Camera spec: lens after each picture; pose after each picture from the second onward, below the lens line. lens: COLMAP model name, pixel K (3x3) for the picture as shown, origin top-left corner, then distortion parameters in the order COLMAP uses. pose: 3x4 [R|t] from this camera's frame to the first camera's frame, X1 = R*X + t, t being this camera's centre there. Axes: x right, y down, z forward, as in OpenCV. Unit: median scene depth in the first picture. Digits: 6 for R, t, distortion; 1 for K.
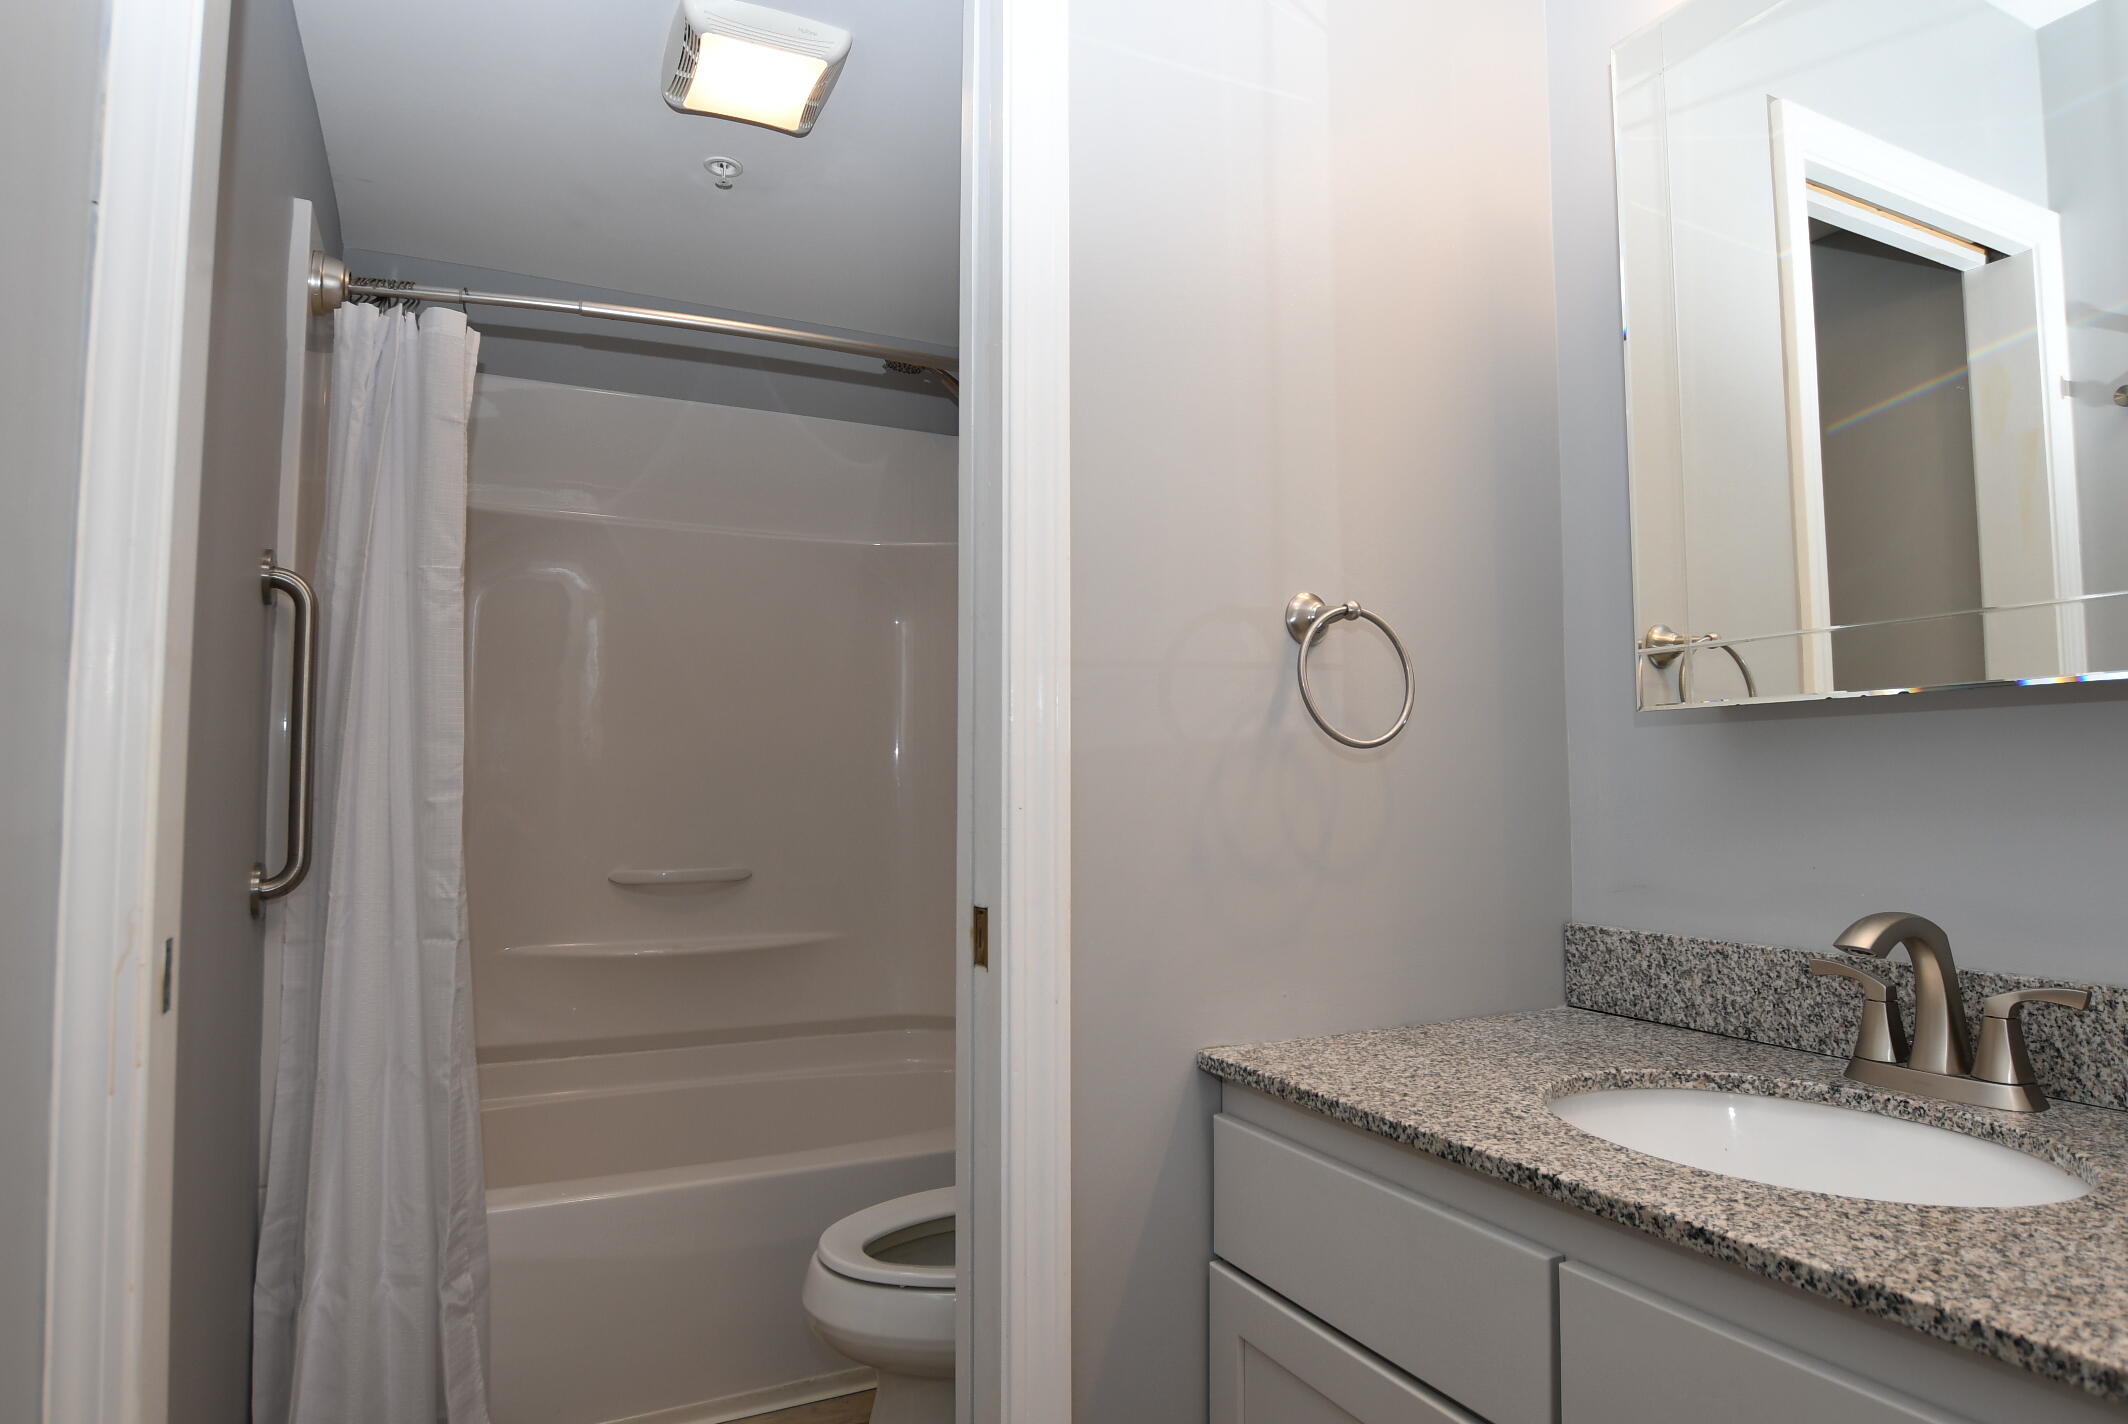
lens RADIAL K [[1223.9, 0, 1053.5], [0, 1223.9, 713.5], [0, 0, 1]] dist [-0.031053, 0.003229]
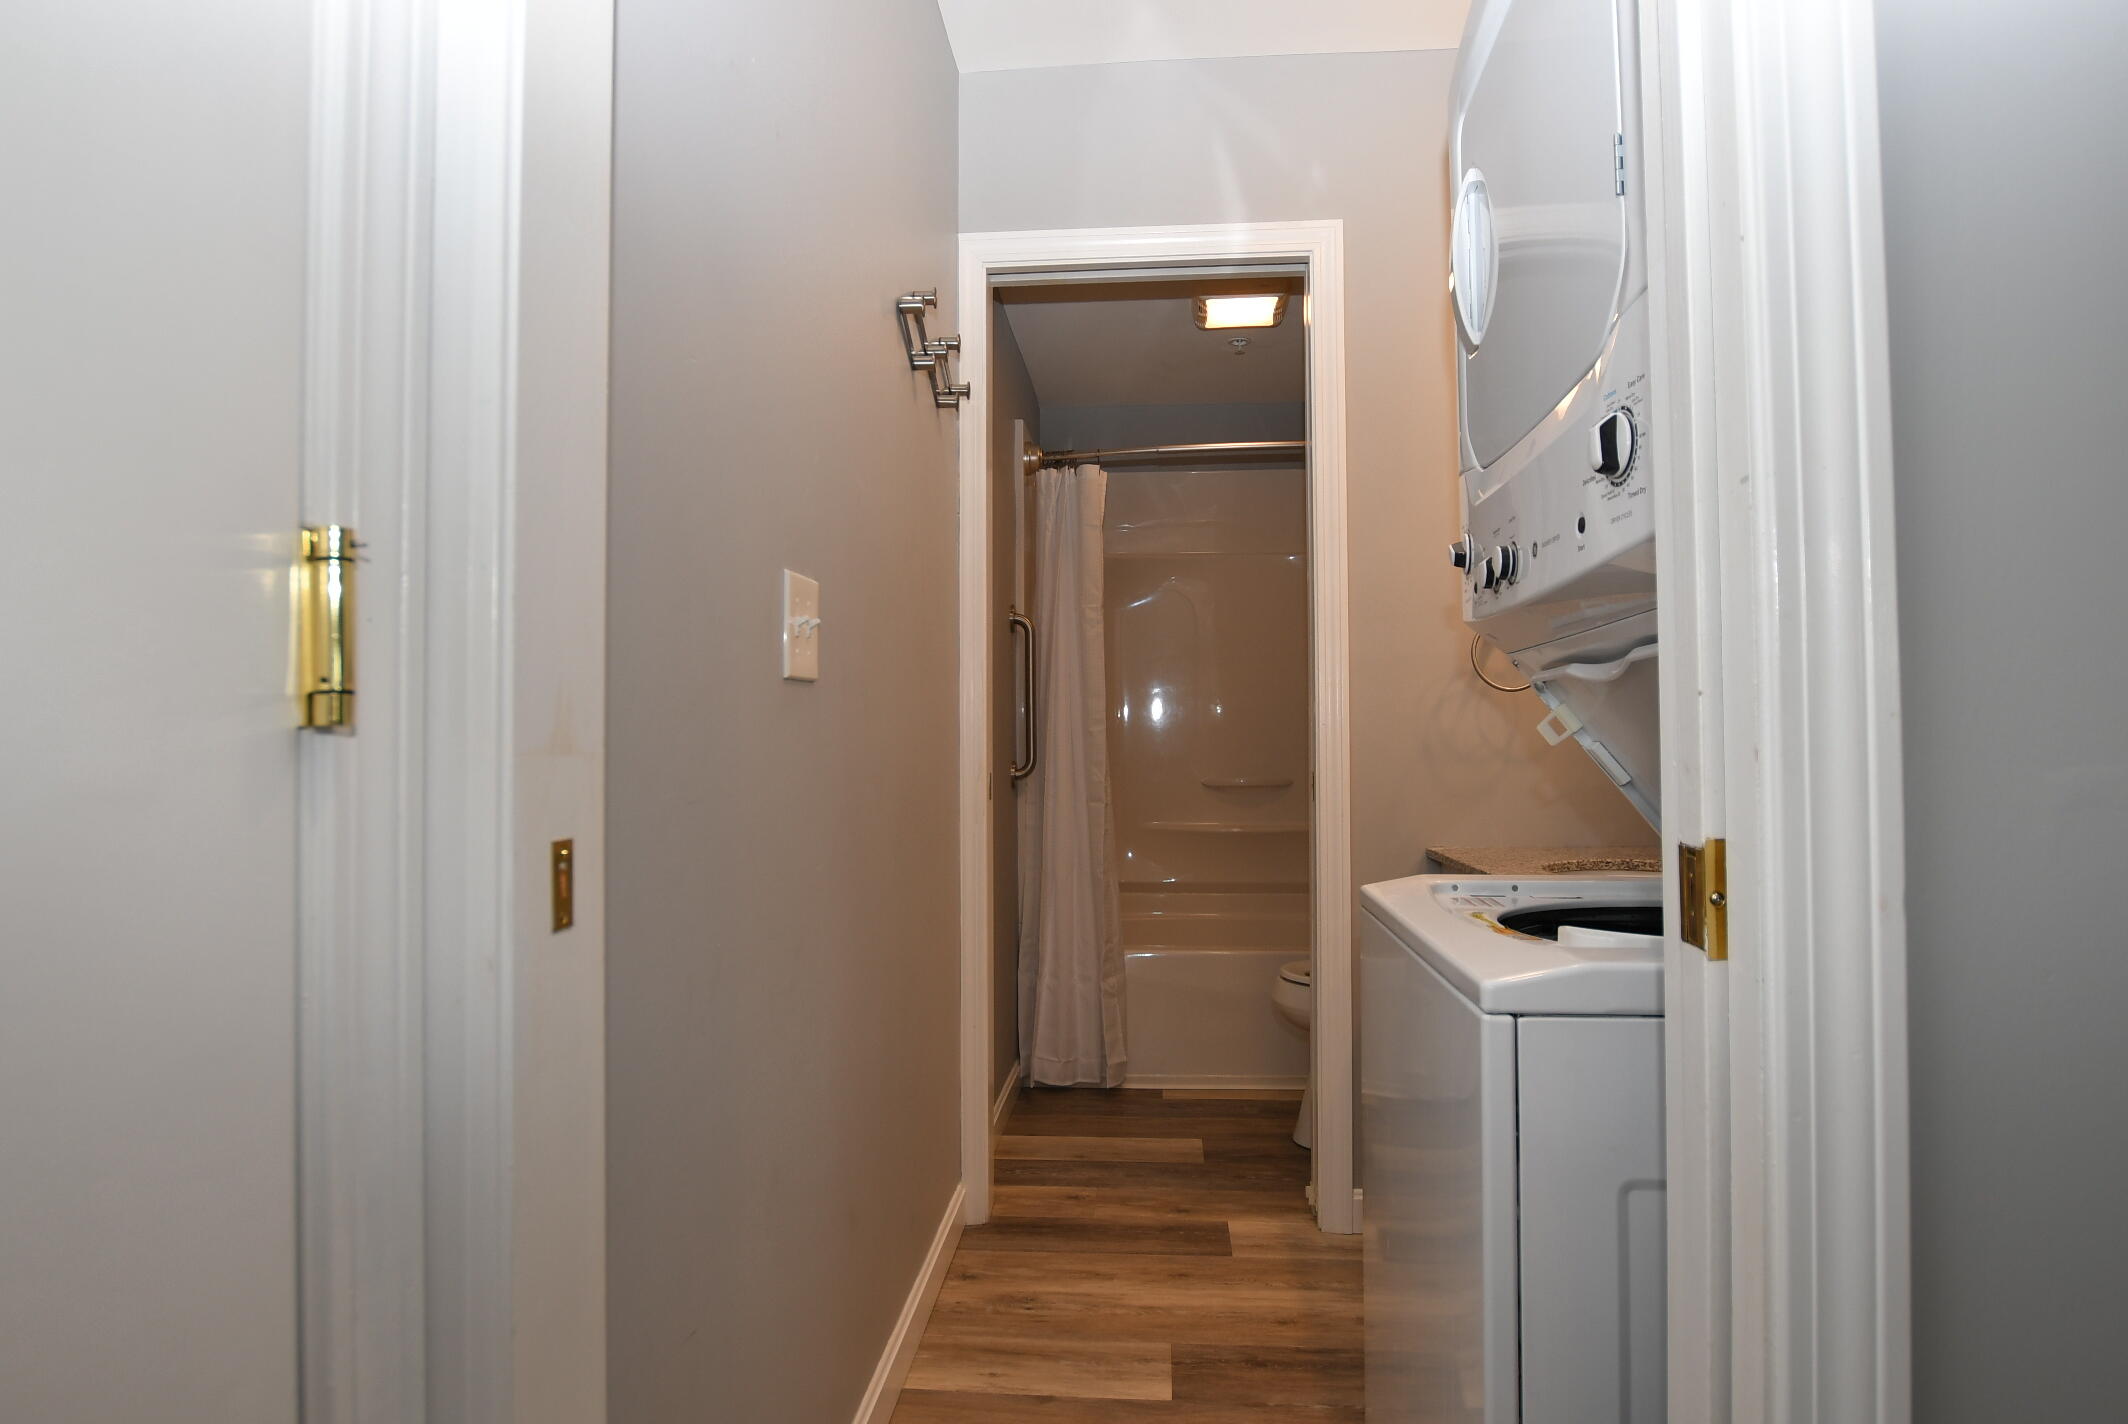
lens RADIAL K [[1223.9, 0, 1055.8], [0, 1223.9, 704.0], [0, 0, 1]] dist [-0.031053, 0.003229]
pose [[0.858959, -0.019665, -0.511667, 0.430401], [0.036471, 0.999074, 0.022828, -0.014849], [0.510745, -0.038269, 0.858880, -0.685906]]
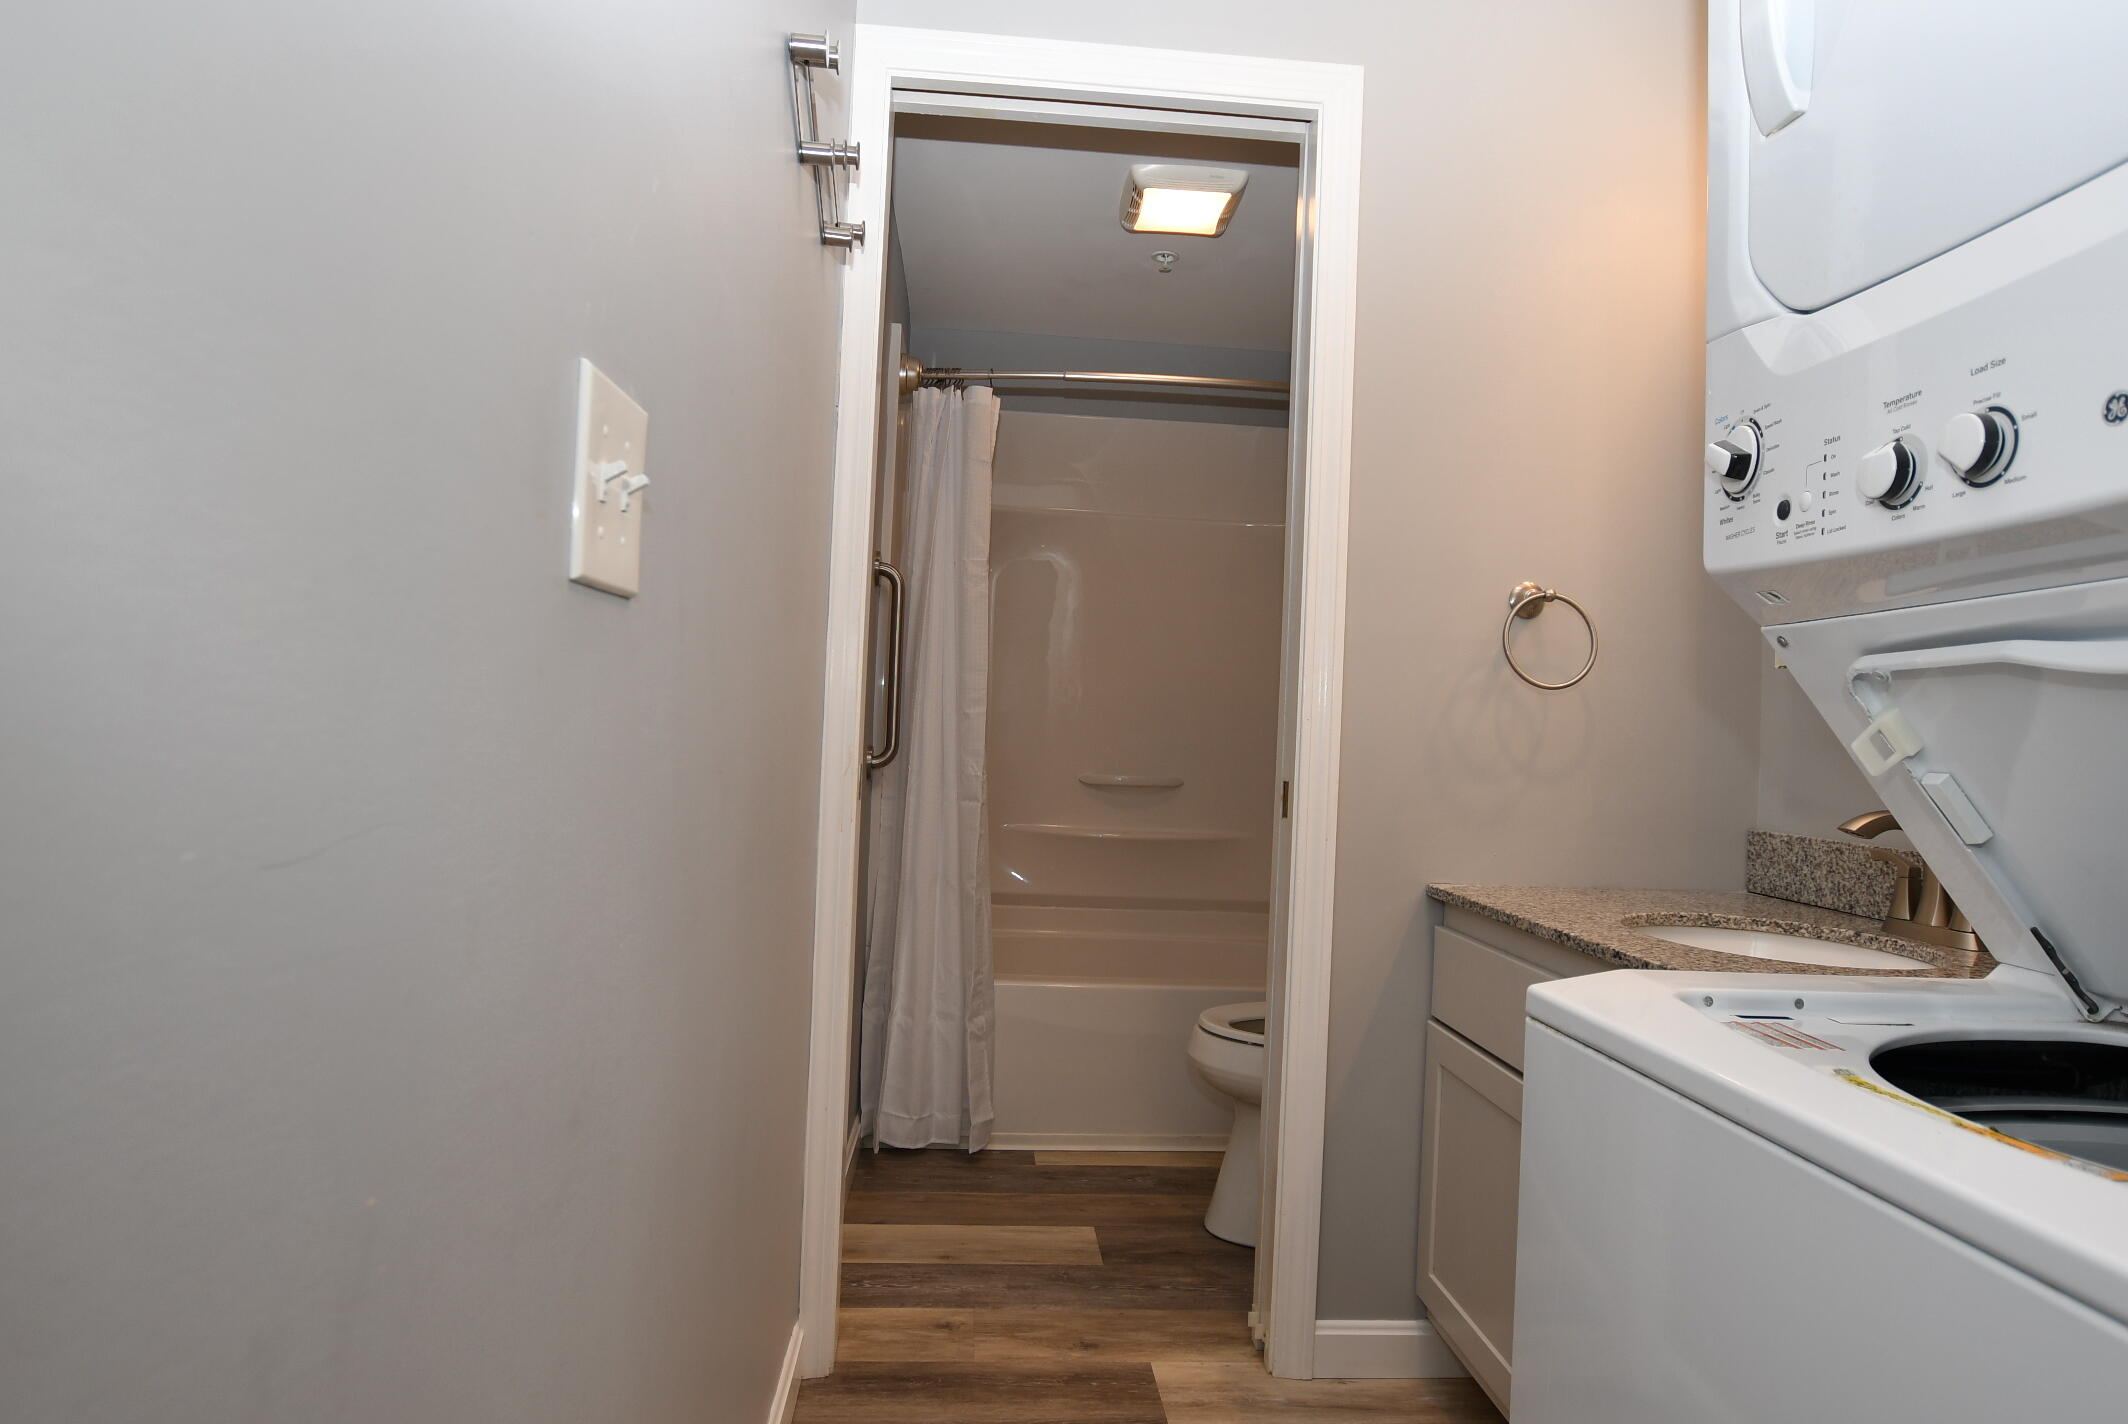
lens RADIAL K [[1223.9, 0, 1052.6], [0, 1223.9, 709.0], [0, 0, 1]] dist [-0.031053, 0.003229]
pose [[0.926418, 0.033004, -0.375047, 0.175127], [-0.018744, 0.998958, 0.041608, 0.001550], [0.376030, -0.031516, 0.926071, -0.409994]]
